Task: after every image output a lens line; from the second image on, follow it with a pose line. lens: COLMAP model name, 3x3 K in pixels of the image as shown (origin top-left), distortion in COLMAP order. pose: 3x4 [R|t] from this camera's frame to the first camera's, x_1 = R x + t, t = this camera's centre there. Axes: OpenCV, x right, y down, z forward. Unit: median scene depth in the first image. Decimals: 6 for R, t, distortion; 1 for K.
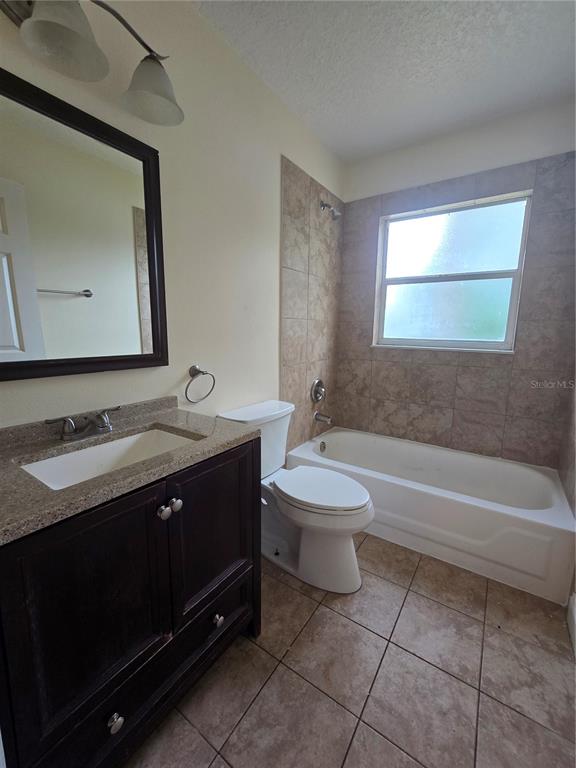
lens RADIAL K [[314.3, 0, 287.1], [0, 314.3, 387.3], [0, 0, 1]] dist [0.001277, 0.000705]
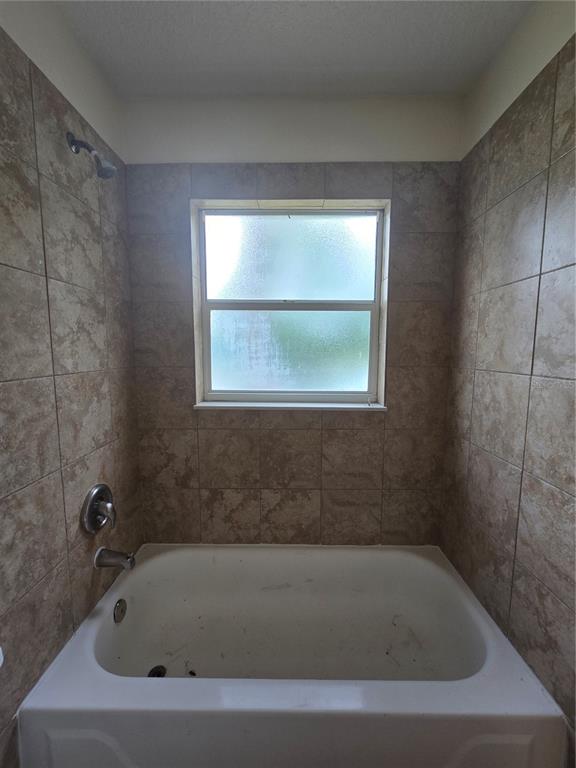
lens RADIAL K [[314.3, 0, 280.3], [0, 314.3, 382.5], [0, 0, 1]] dist [0.001277, 0.000705]
pose [[0.841513, -0.067786, 0.535967, 0.090079], [0.104587, 0.993769, -0.038524, -0.145741], [-0.530016, 0.088473, 0.843360, 0.420902]]
